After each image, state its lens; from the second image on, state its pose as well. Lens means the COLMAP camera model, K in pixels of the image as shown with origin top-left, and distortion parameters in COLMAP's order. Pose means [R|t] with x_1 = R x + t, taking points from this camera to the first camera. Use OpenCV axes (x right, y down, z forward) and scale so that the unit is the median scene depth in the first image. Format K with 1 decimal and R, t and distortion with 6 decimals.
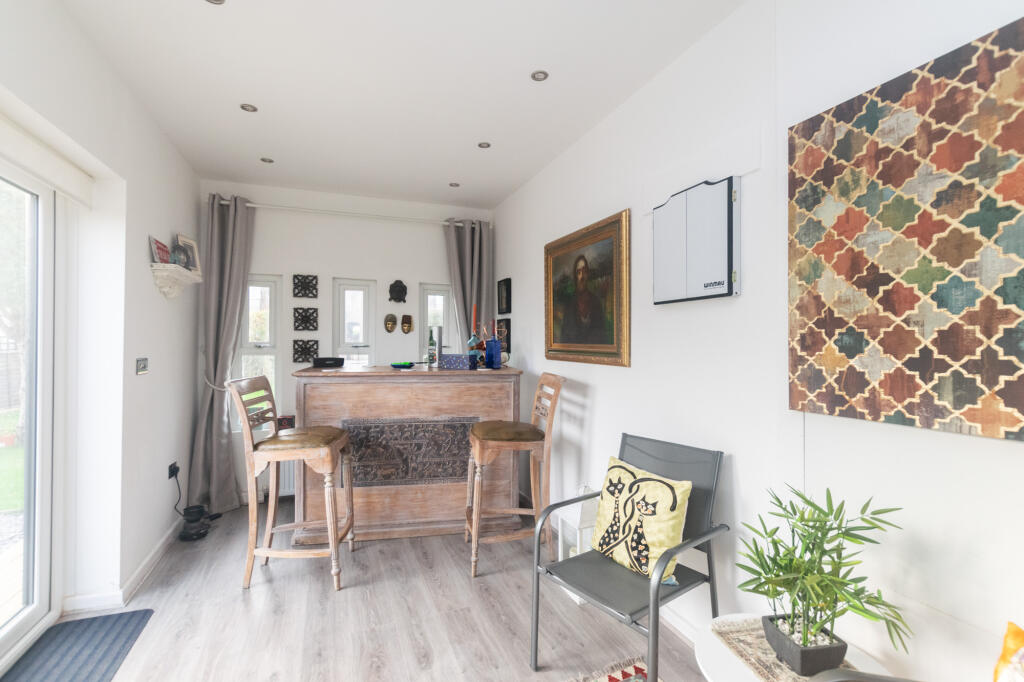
lens RADIAL K [[459.0, 0, 512.0], [0, 459.0, 341.0], [0, 0, 1]] dist [-0.002037, -0.000272]
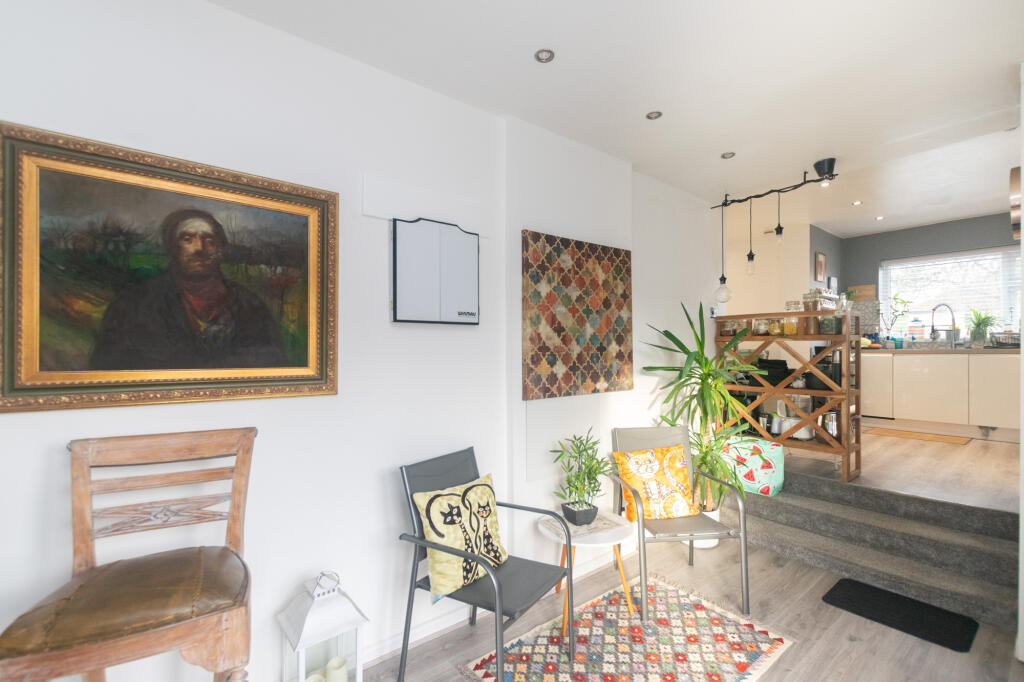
lens RADIAL K [[459.0, 0, 512.0], [0, 459.0, 341.0], [0, 0, 1]] dist [-0.002037, -0.000272]
pose [[-0.298617, 0.000819, 0.954373, -0.525201], [-0.012531, 0.999910, -0.004779, -0.030761], [-0.954291, -0.013386, -0.298580, 0.843287]]
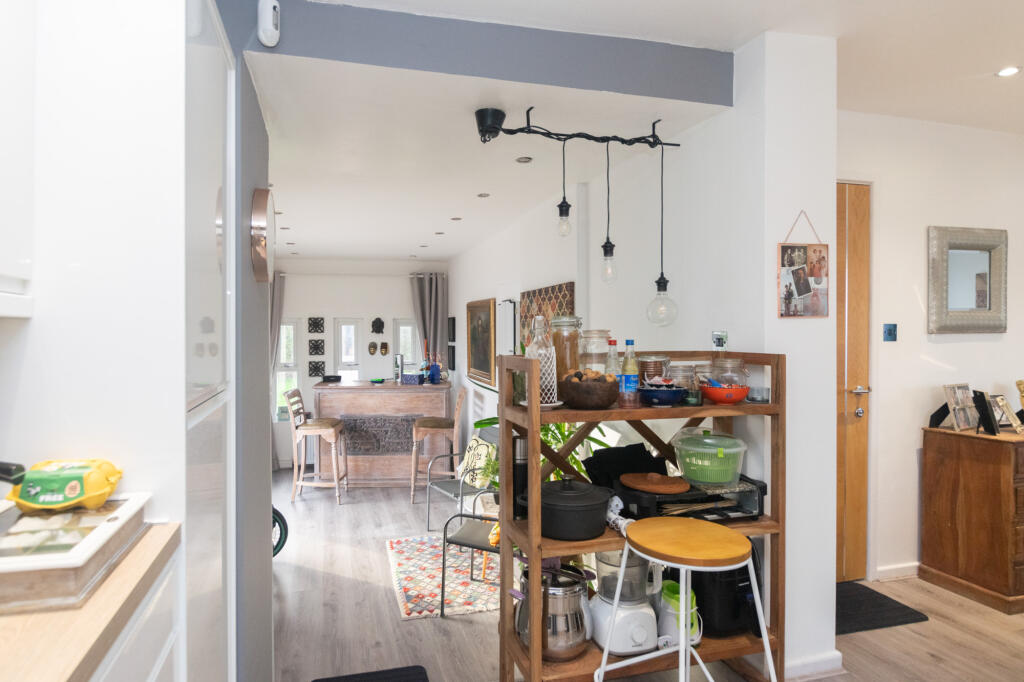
lens RADIAL K [[578.4, 0, 473.7], [0, 578.4, 332.5], [0, 0, 1]] dist [-0.042256, 0.000172]
pose [[0.991719, -0.003189, -0.128389, 0.410207], [0.004826, 0.999911, 0.012440, -0.162835], [0.128338, -0.012957, 0.991646, -1.092491]]
